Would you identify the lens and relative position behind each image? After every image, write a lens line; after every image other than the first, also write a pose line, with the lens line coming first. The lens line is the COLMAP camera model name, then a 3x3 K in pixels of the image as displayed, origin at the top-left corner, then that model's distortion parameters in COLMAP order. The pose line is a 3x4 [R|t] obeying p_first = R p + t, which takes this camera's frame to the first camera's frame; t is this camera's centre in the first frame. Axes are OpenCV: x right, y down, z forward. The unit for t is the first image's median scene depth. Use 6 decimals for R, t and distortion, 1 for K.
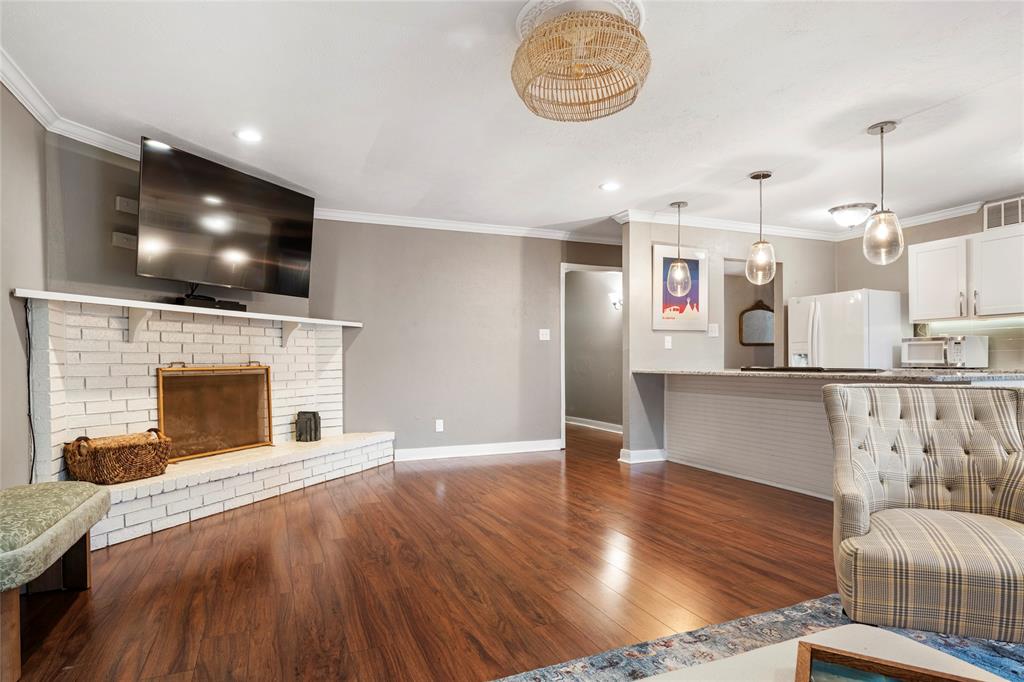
lens RADIAL K [[557.4, 0, 512.3], [0, 557.4, 366.2], [0, 0, 1]] dist [0.005825, -0.003788]
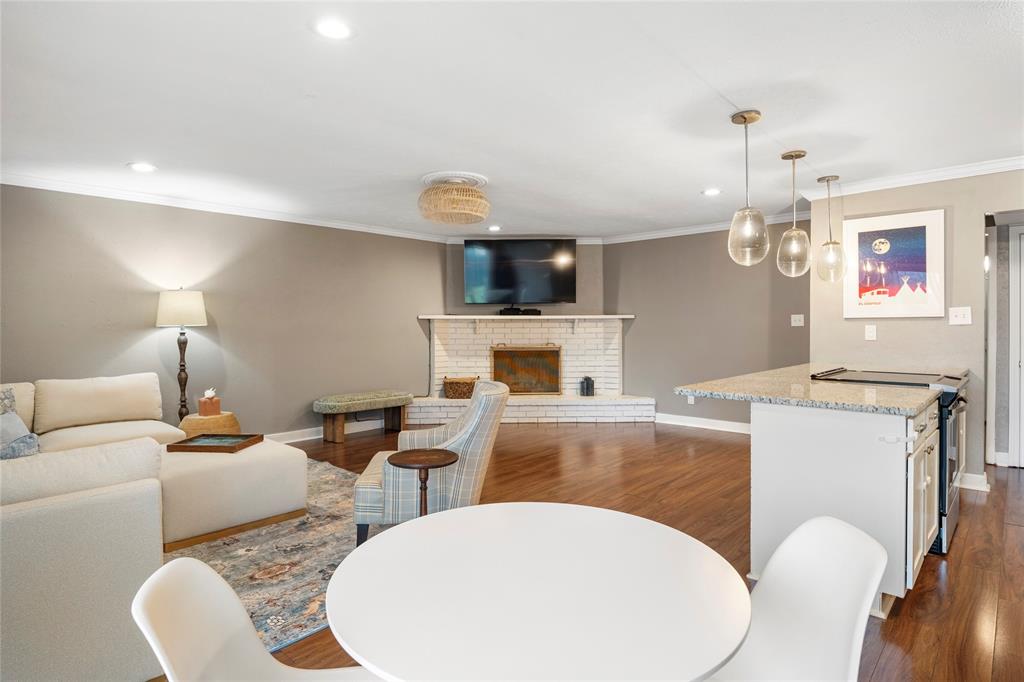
lens RADIAL K [[557.4, 0, 511.9], [0, 557.4, 330.0], [0, 0, 1]] dist [0.005825, -0.003788]
pose [[0.412525, 0.011874, -0.910869, 0.926360], [-0.006405, 0.999928, 0.010134, -0.058396], [0.910924, 0.001653, 0.412571, 0.187273]]
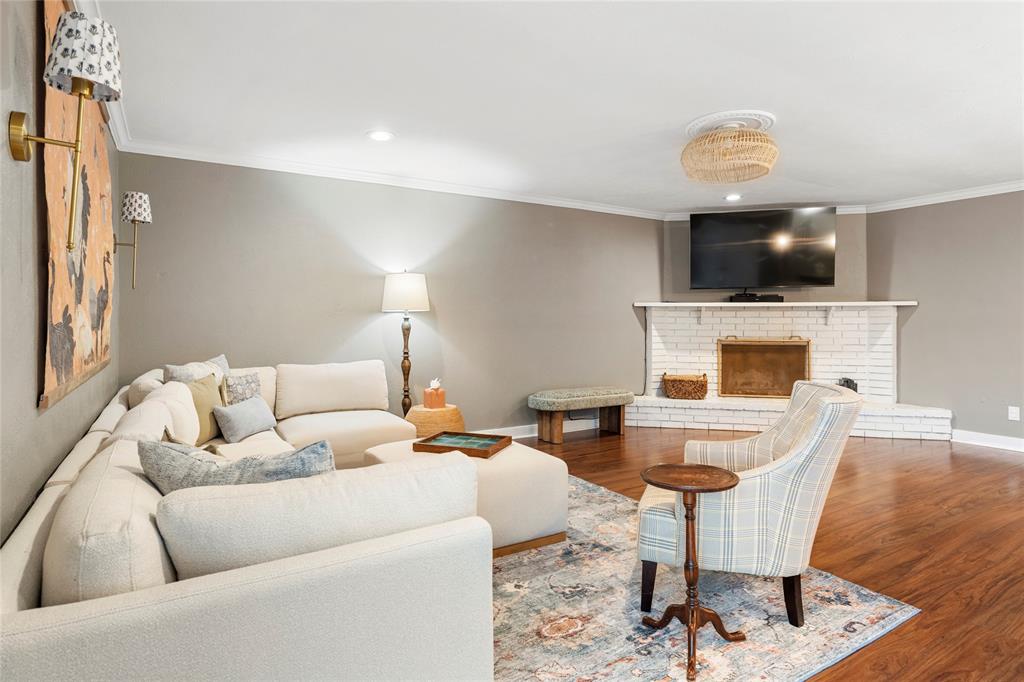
lens RADIAL K [[557.4, 0, 510.7], [0, 557.4, 325.3], [0, 0, 1]] dist [0.005825, -0.003788]
pose [[0.147898, 0.014630, -0.988894, 0.724063], [-0.010427, 0.999858, 0.013233, -0.041941], [0.988948, 0.008354, 0.148030, 0.095352]]
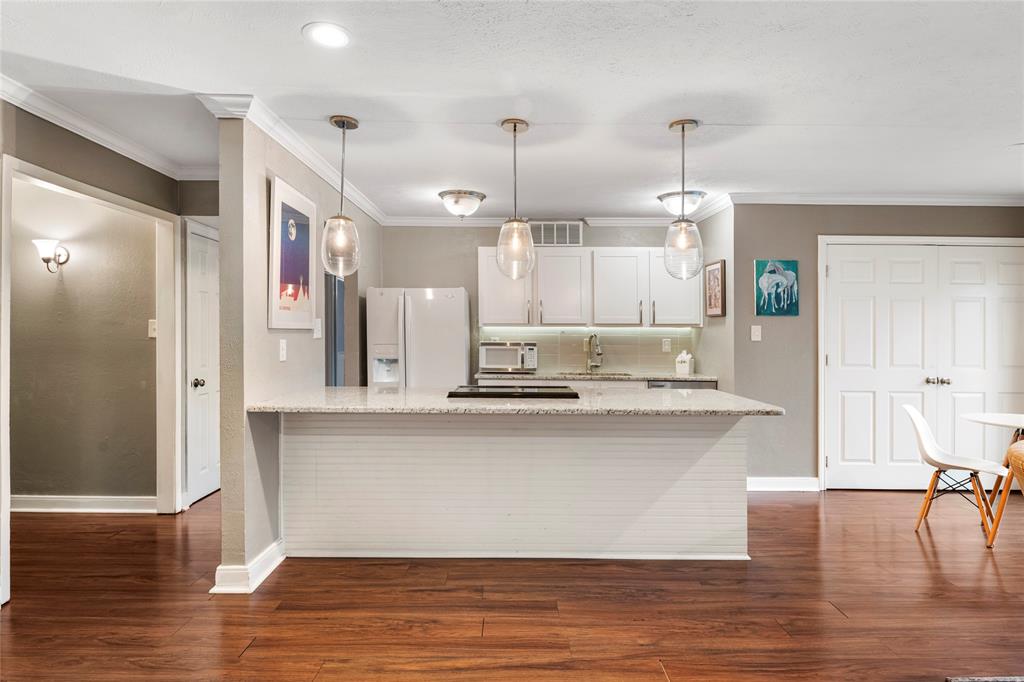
lens RADIAL K [[557.4, 0, 506.2], [0, 557.4, 331.4], [0, 0, 1]] dist [0.005825, -0.003788]
pose [[0.404208, 0.011008, 0.914601, -0.177979], [0.003464, 0.999902, -0.013566, -0.060614], [-0.914660, 0.008651, 0.404131, 0.626883]]
